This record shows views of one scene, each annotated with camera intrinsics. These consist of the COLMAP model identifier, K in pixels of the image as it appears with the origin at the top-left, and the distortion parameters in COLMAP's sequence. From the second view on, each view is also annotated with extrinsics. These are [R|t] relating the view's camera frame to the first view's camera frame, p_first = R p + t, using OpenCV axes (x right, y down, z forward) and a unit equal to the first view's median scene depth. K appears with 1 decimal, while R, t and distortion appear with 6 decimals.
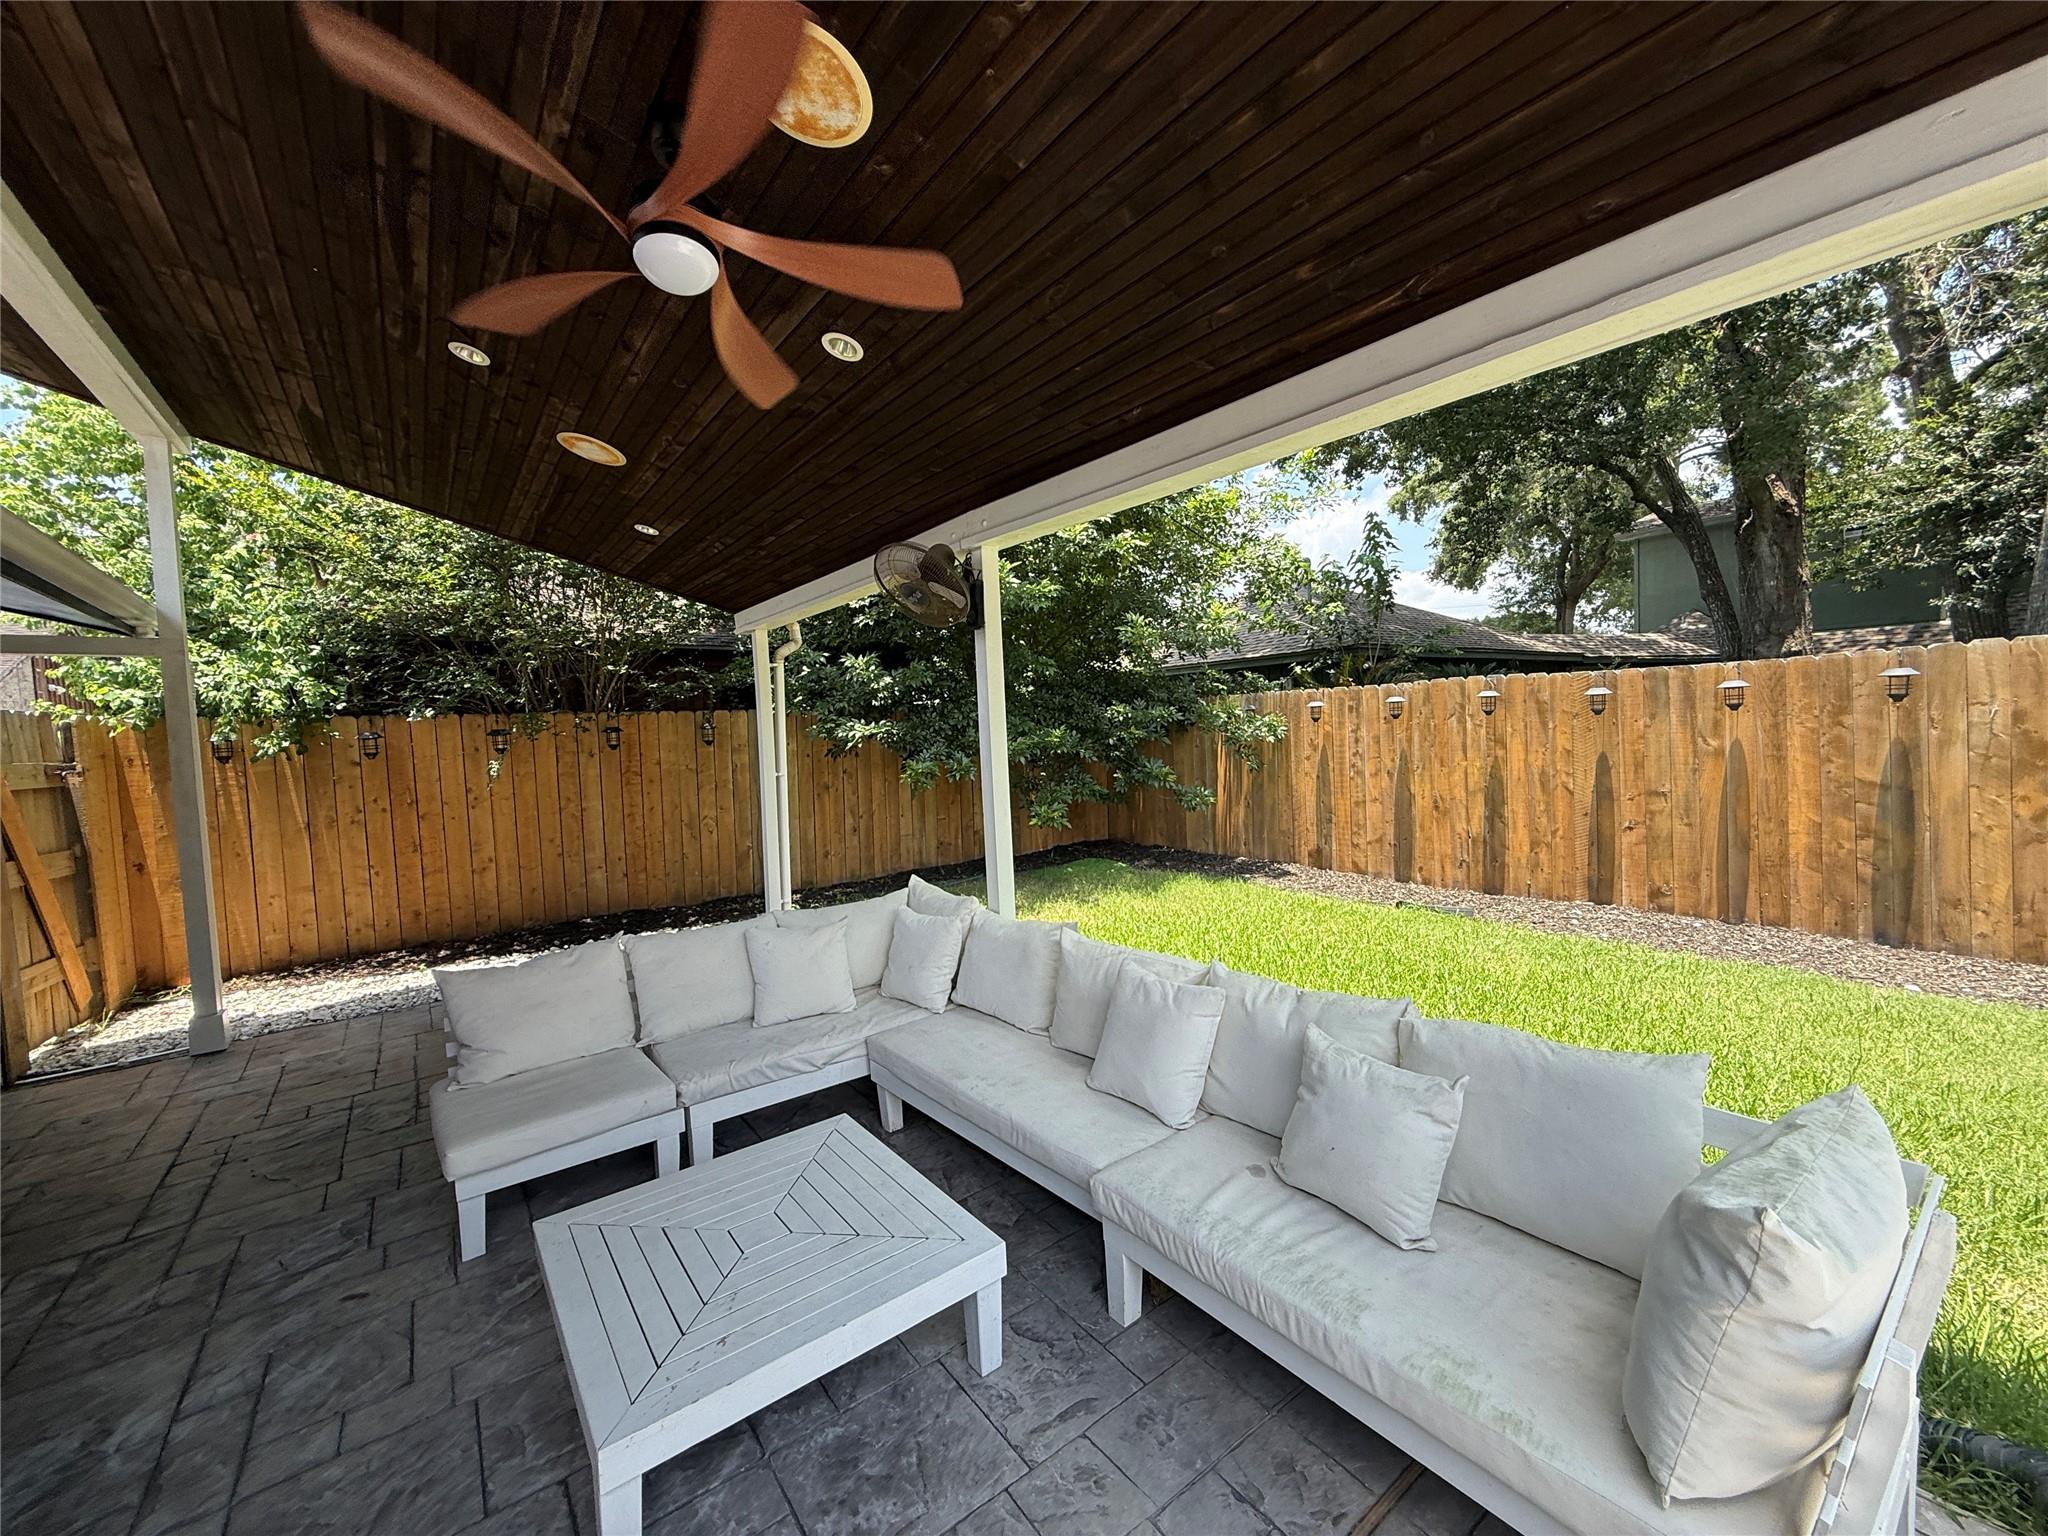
lens RADIAL K [[811.4, 0, 1019.3], [0, 811.4, 766.5], [0, 0, 1]] dist [0.000341, 0.000595]
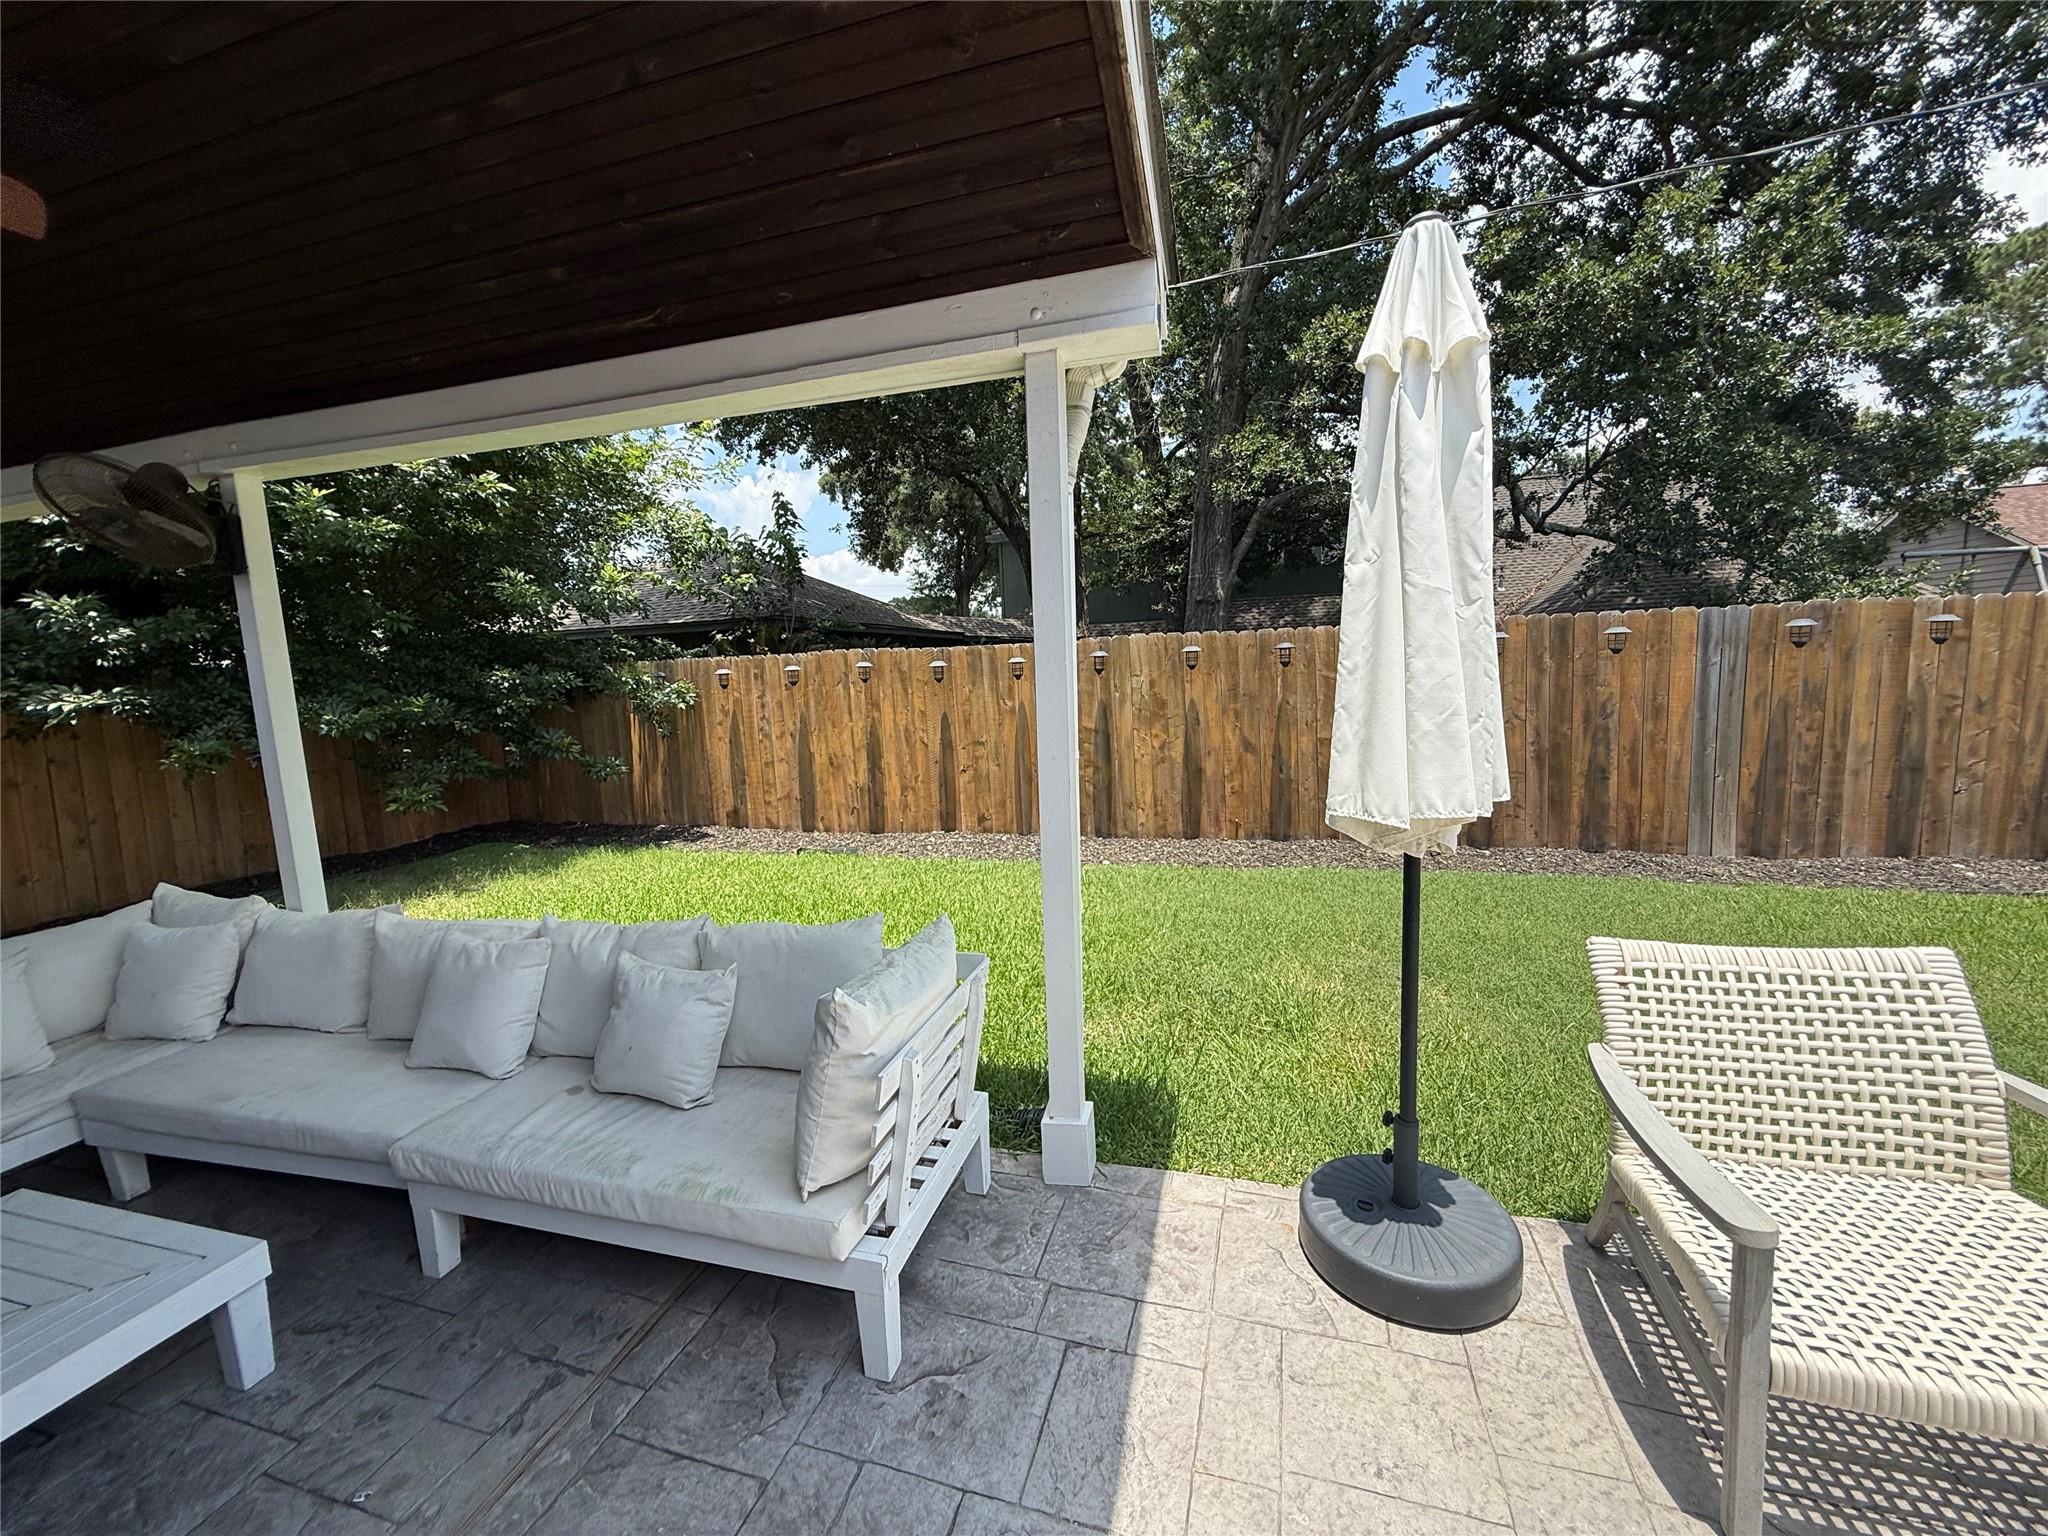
lens RADIAL K [[815.7, 0, 1017.6], [0, 815.7, 768.7], [0, 0, 1]] dist [0.002651, 0.000169]
pose [[0.804359, -0.059350, 0.591172, 0.084360], [0.035080, 0.998007, 0.052463, 0.012131], [-0.593108, -0.021460, 0.804837, -0.145518]]
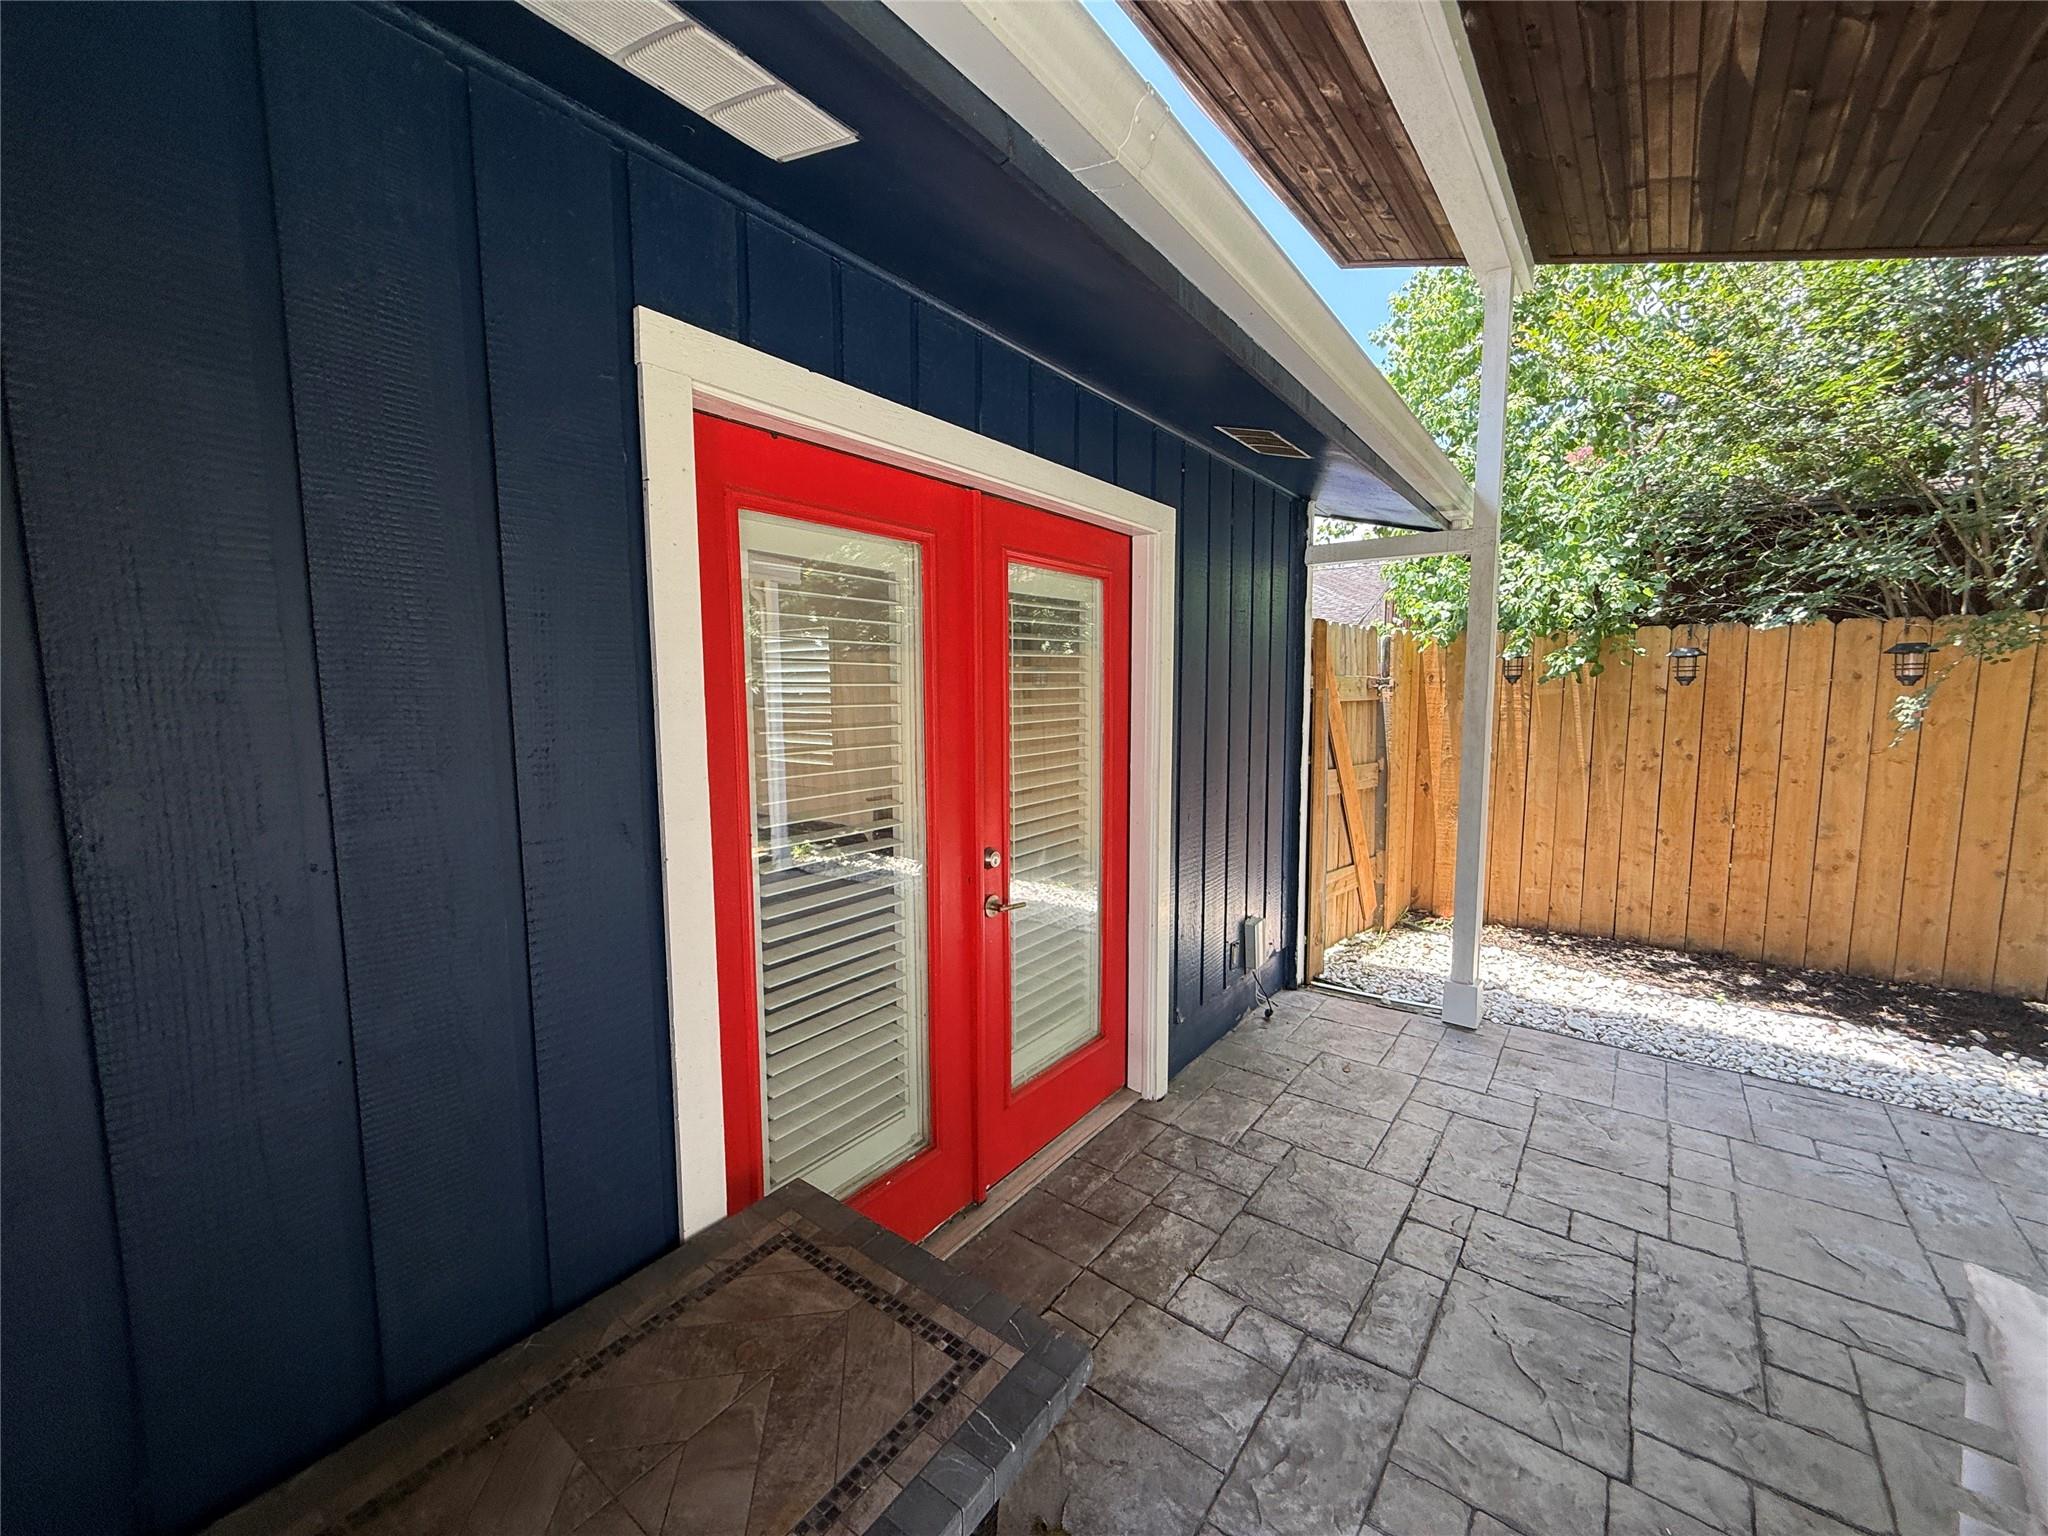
lens RADIAL K [[815.7, 0, 1017.6], [0, 815.7, 768.7], [0, 0, 1]] dist [0.002651, 0.000169]
pose [[0.265137, 0.136769, -0.954461, -0.254047], [-0.051831, 0.990479, 0.127532, 0.002493], [0.962817, 0.015657, 0.269701, 0.238688]]
